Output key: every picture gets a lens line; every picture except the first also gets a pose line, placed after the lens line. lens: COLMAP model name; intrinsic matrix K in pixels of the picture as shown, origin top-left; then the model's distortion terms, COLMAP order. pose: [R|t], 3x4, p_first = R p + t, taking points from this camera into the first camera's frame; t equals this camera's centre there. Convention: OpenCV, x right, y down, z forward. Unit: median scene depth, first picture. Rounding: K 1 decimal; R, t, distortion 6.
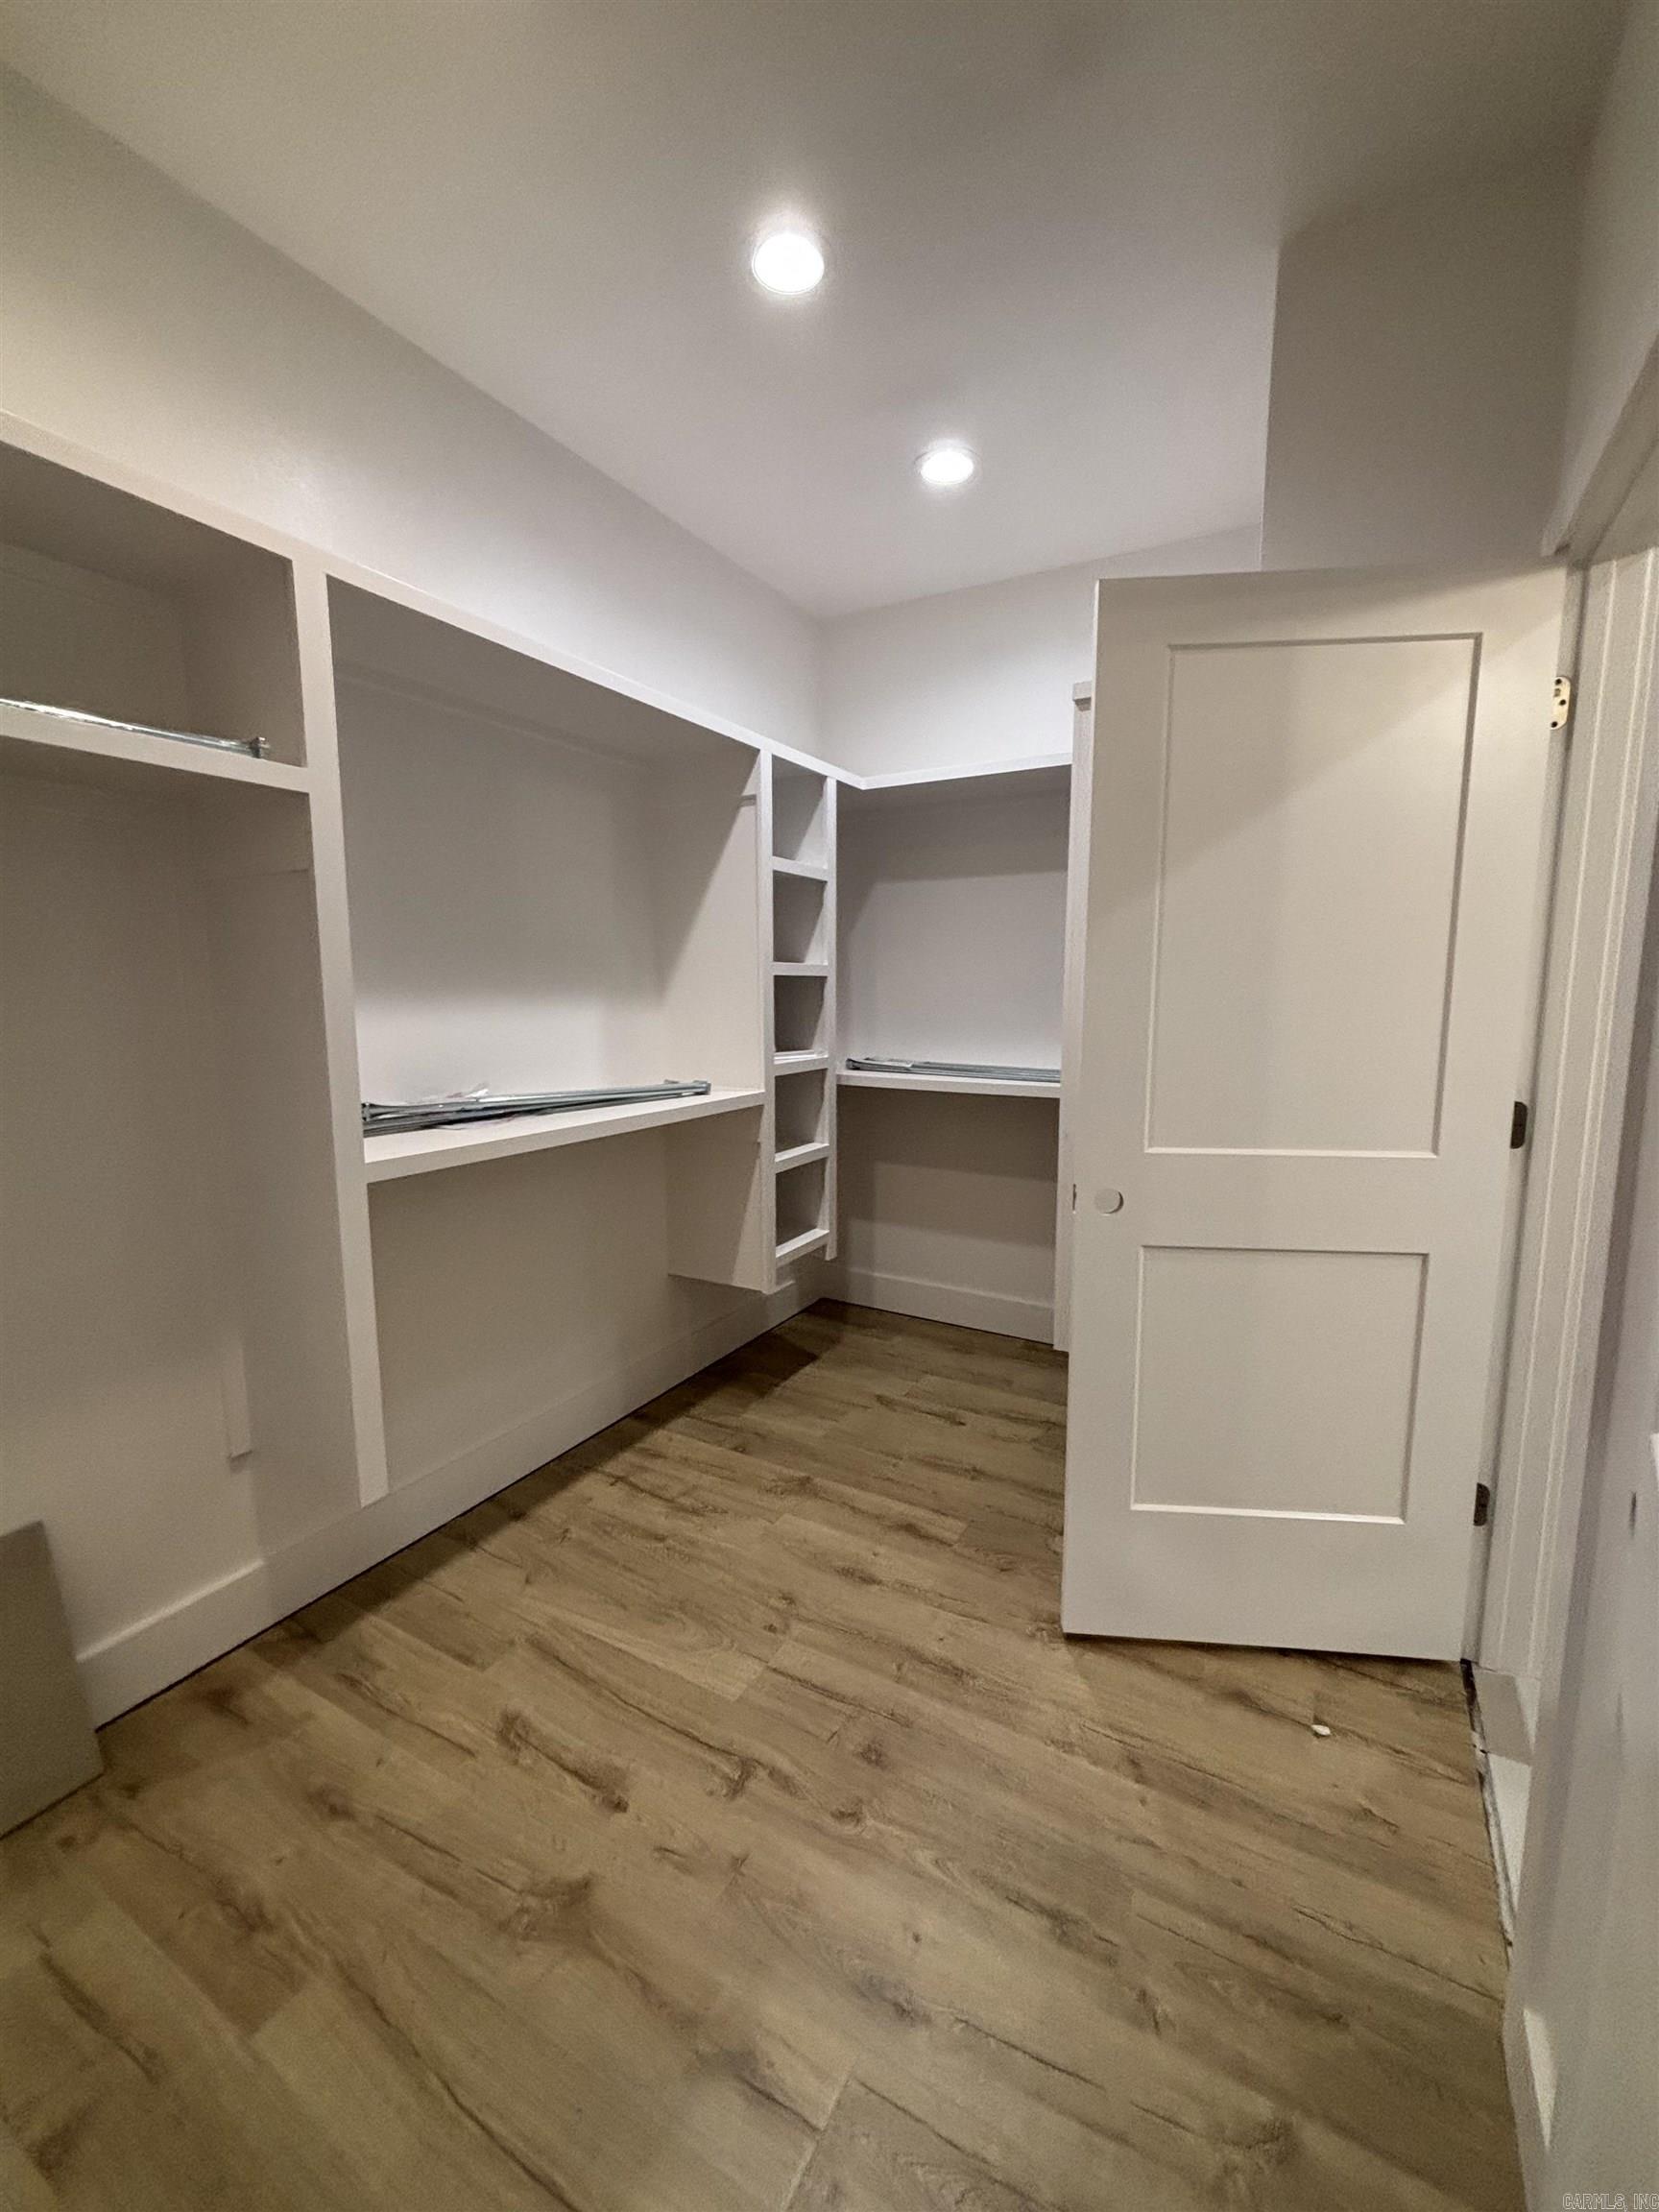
lens RADIAL K [[909.6, 0, 835.5], [0, 909.6, 1101.8], [0, 0, 1]] dist [-0.003298, 0.000525]
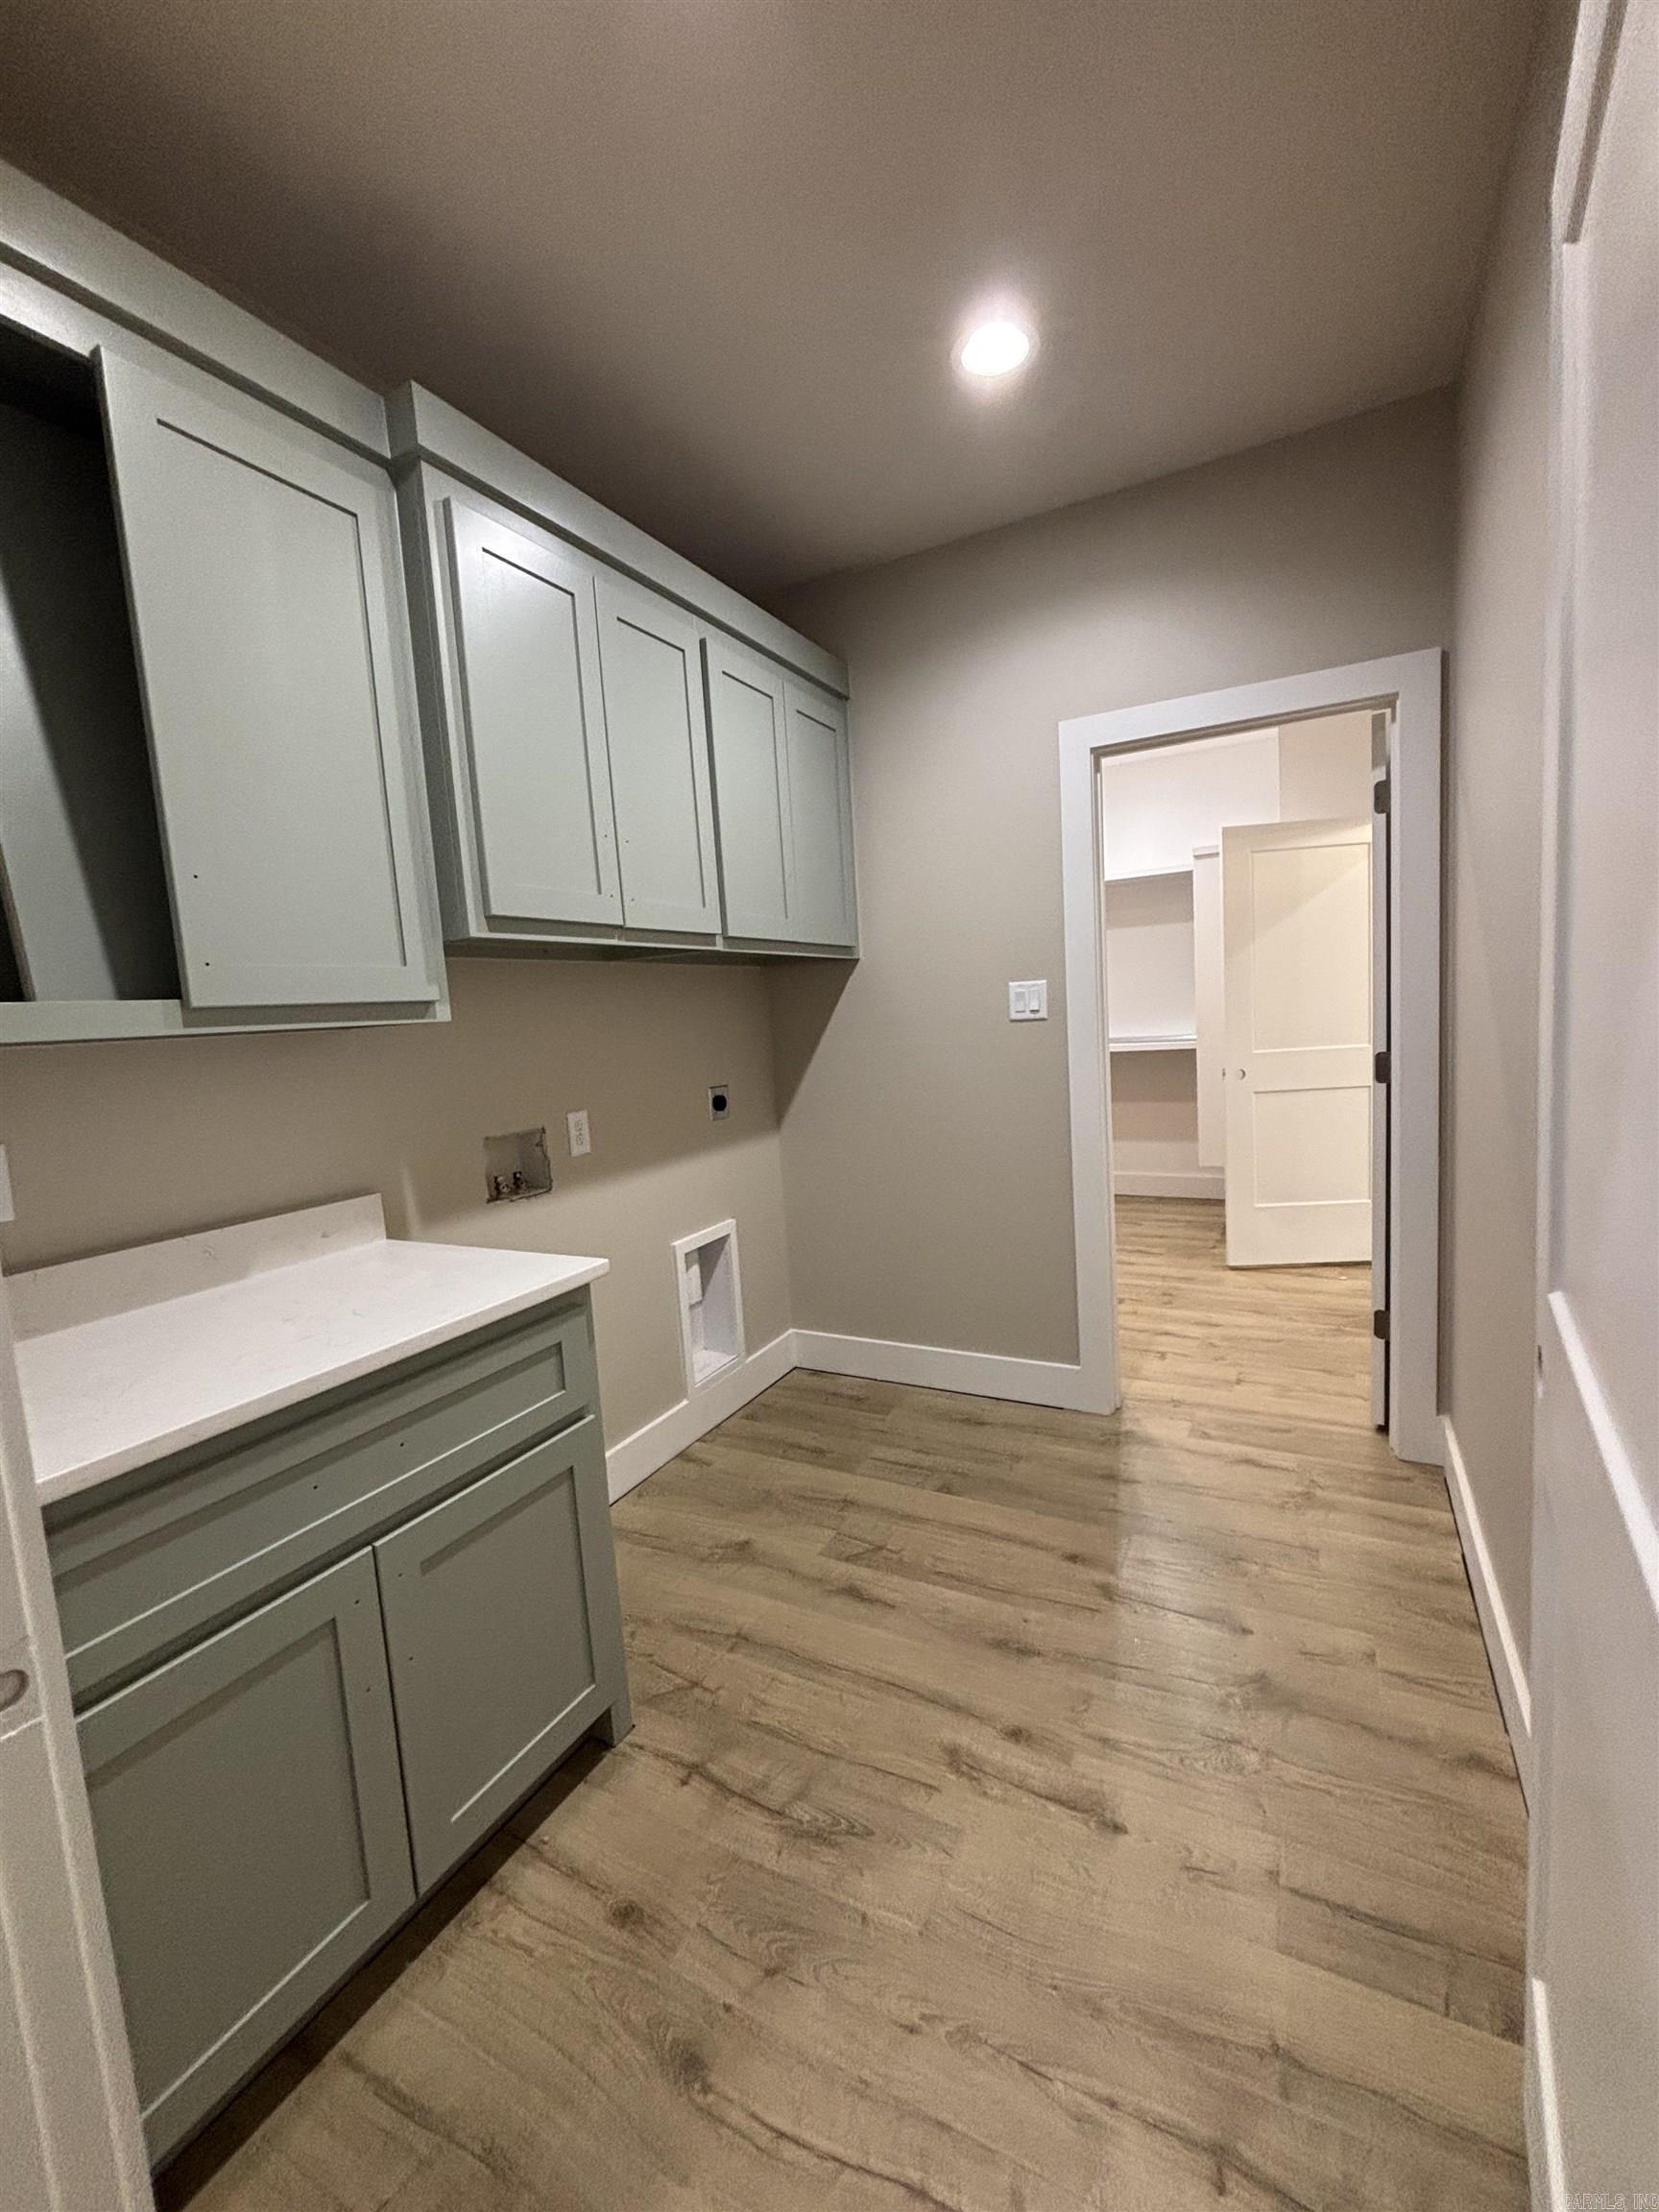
lens RADIAL K [[909.6, 0, 835.5], [0, 909.6, 1101.8], [0, 0, 1]] dist [-0.003298, 0.000525]
pose [[0.997900, -0.063221, 0.014127, -0.820185], [0.063573, 0.997637, -0.026060, 0.185173], [-0.012446, 0.026903, 0.999561, -1.418000]]
